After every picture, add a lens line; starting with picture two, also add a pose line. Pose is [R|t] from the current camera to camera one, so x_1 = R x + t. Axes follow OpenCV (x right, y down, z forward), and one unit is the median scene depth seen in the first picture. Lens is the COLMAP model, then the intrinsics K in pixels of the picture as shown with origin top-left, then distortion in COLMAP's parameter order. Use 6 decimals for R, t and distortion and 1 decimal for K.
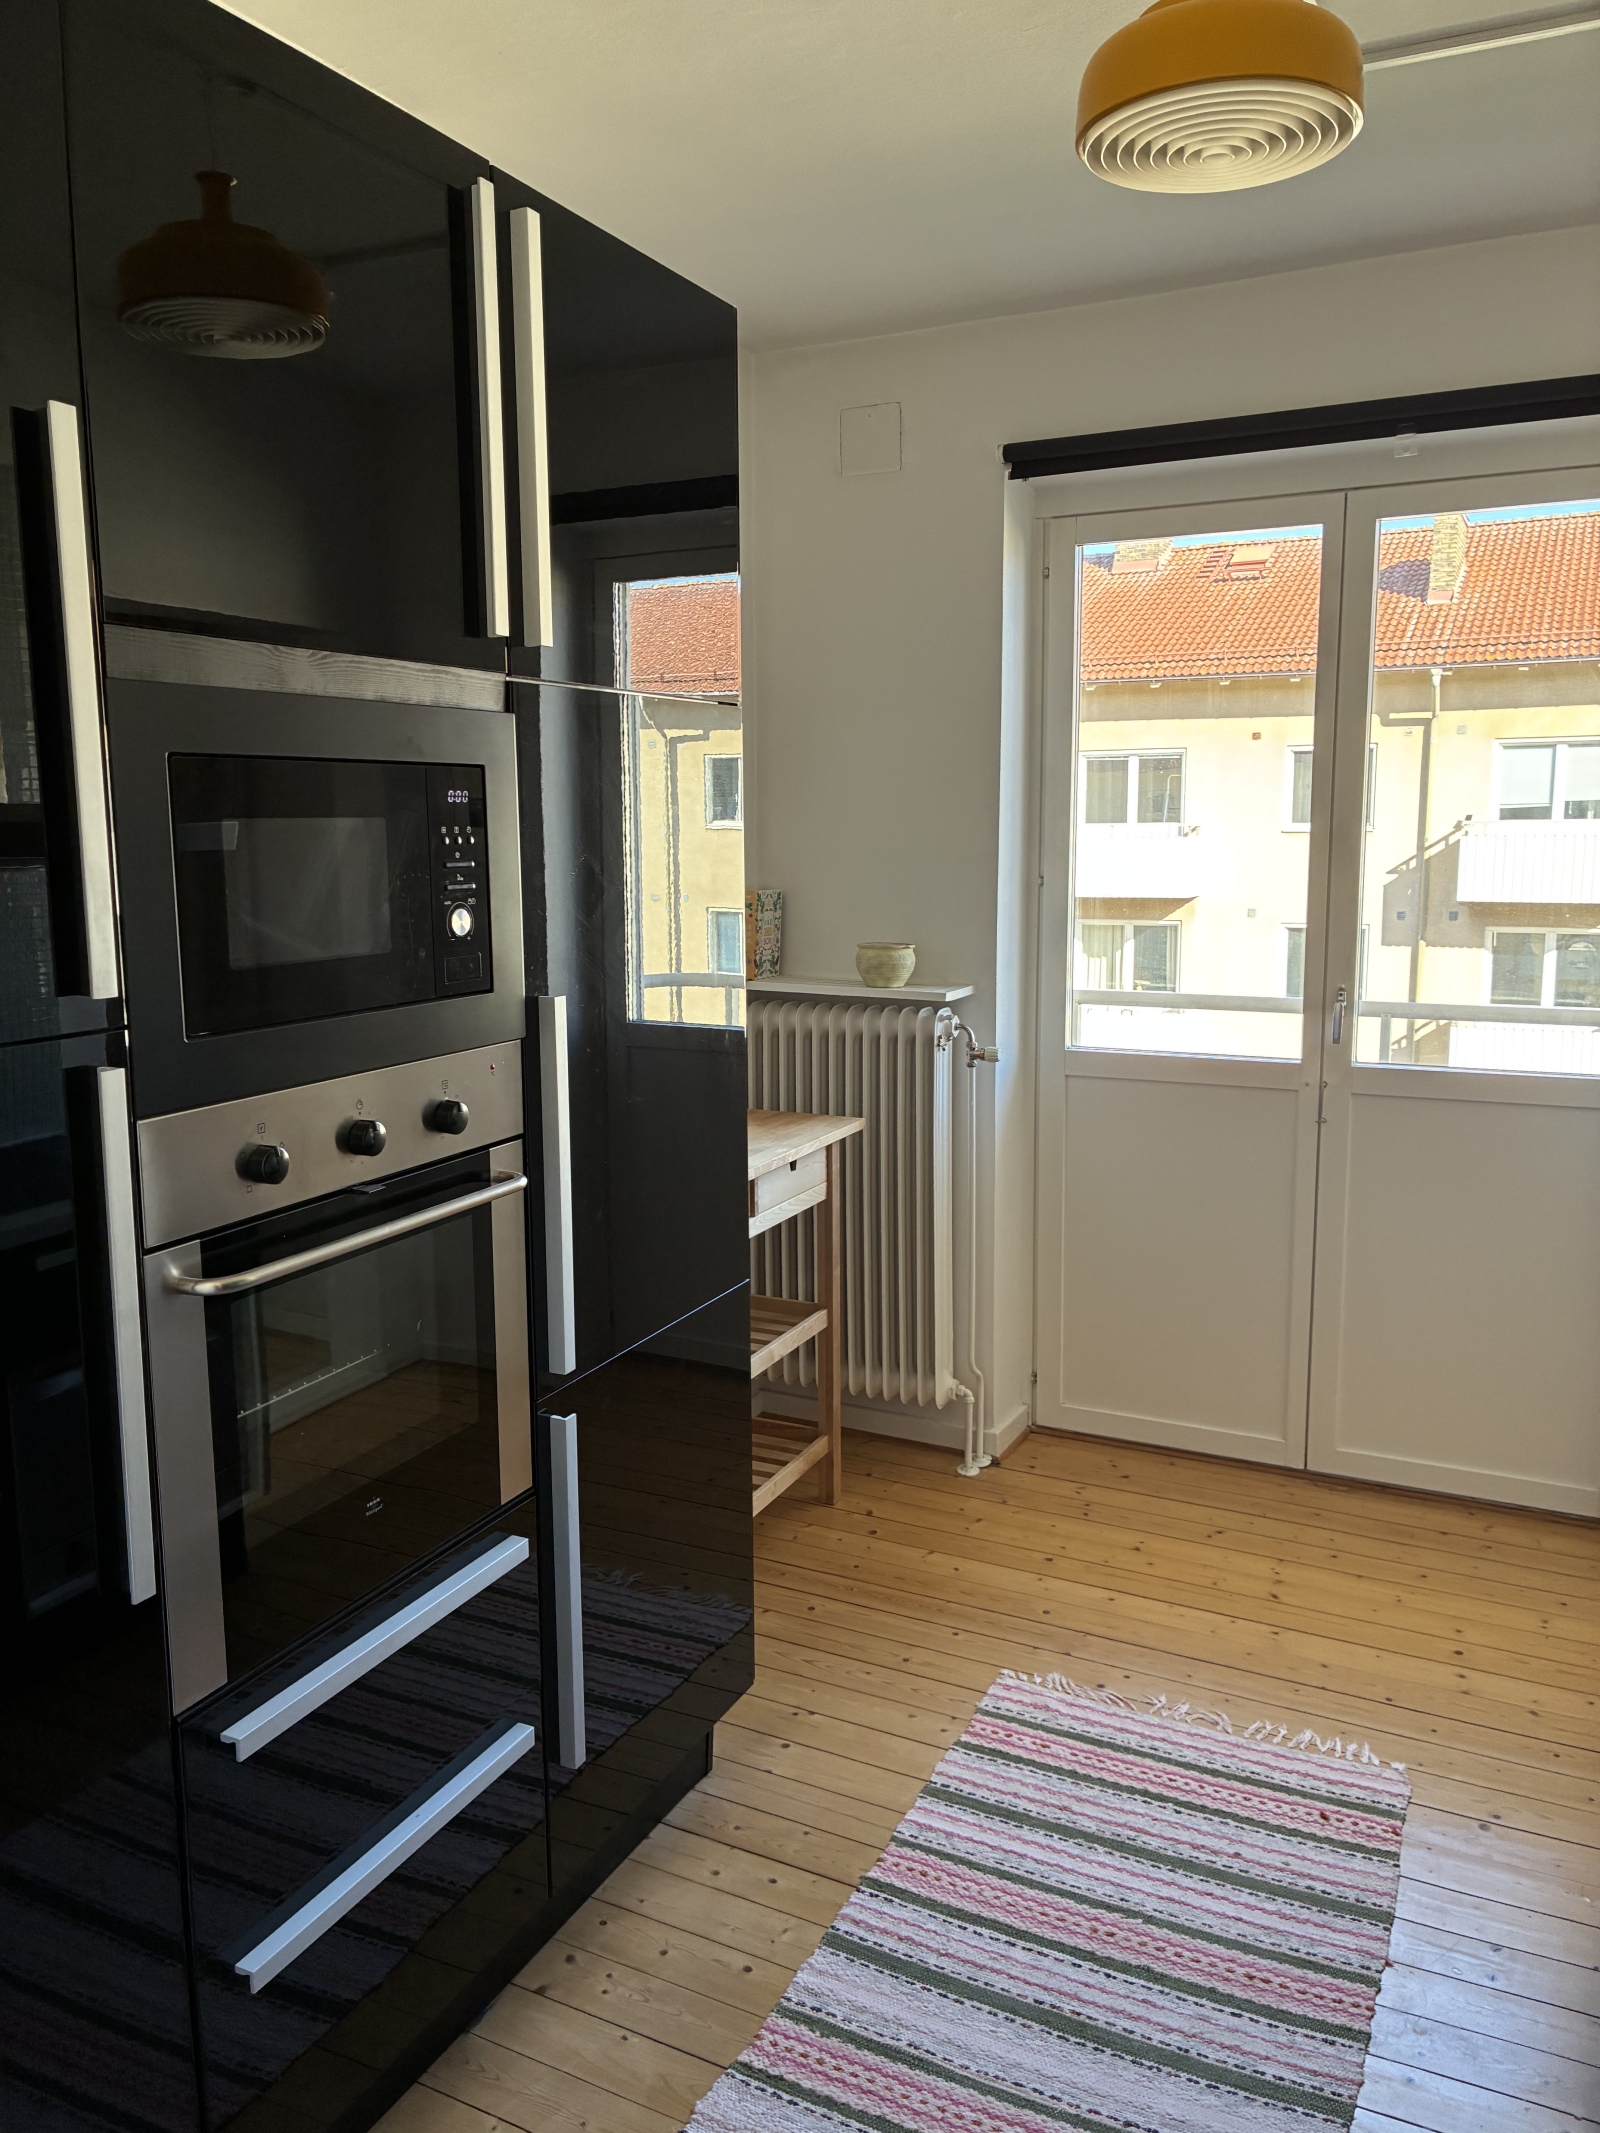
lens RADIAL K [[1612.7, 0, 792.8], [0, 1612.7, 1060.2], [0, 0, 1]] dist [0.048414, -0.046783]
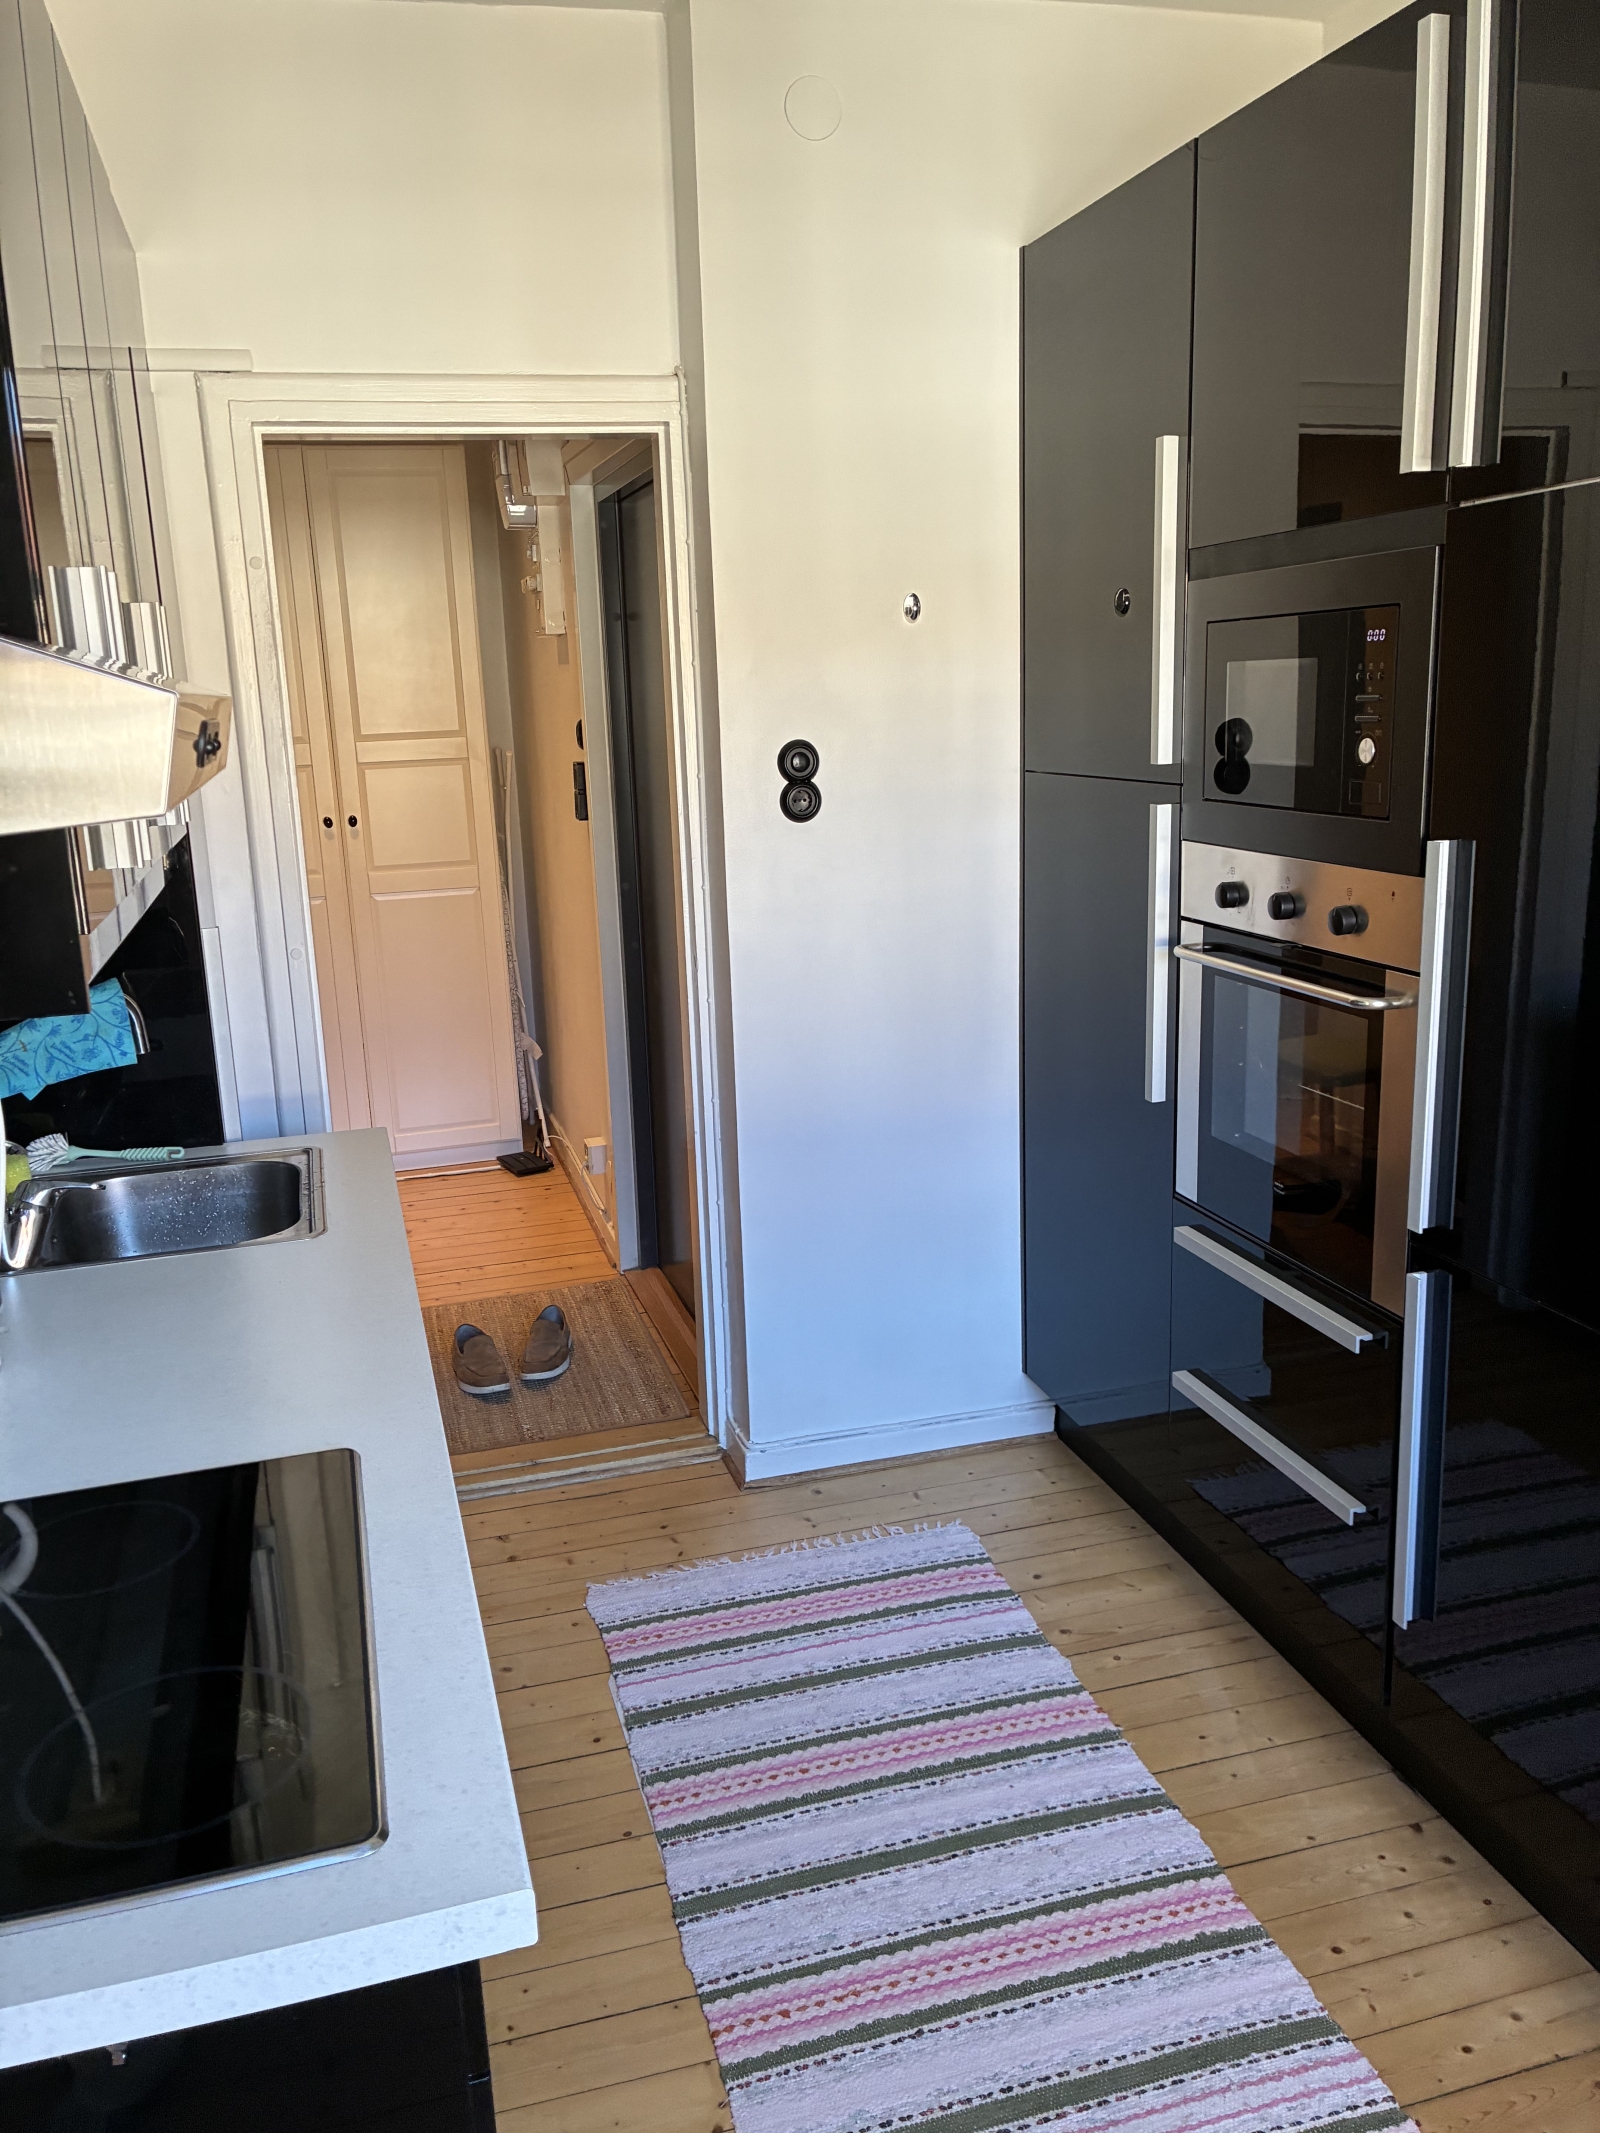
lens RADIAL K [[1612.7, 0, 793.2], [0, 1612.7, 1067.1], [0, 0, 1]] dist [0.048414, -0.046783]
pose [[-0.737999, 0.176028, -0.651438, 0.777077], [-0.070892, 0.939810, 0.334262, -0.205252], [0.671067, 0.292866, -0.681101, 1.412884]]
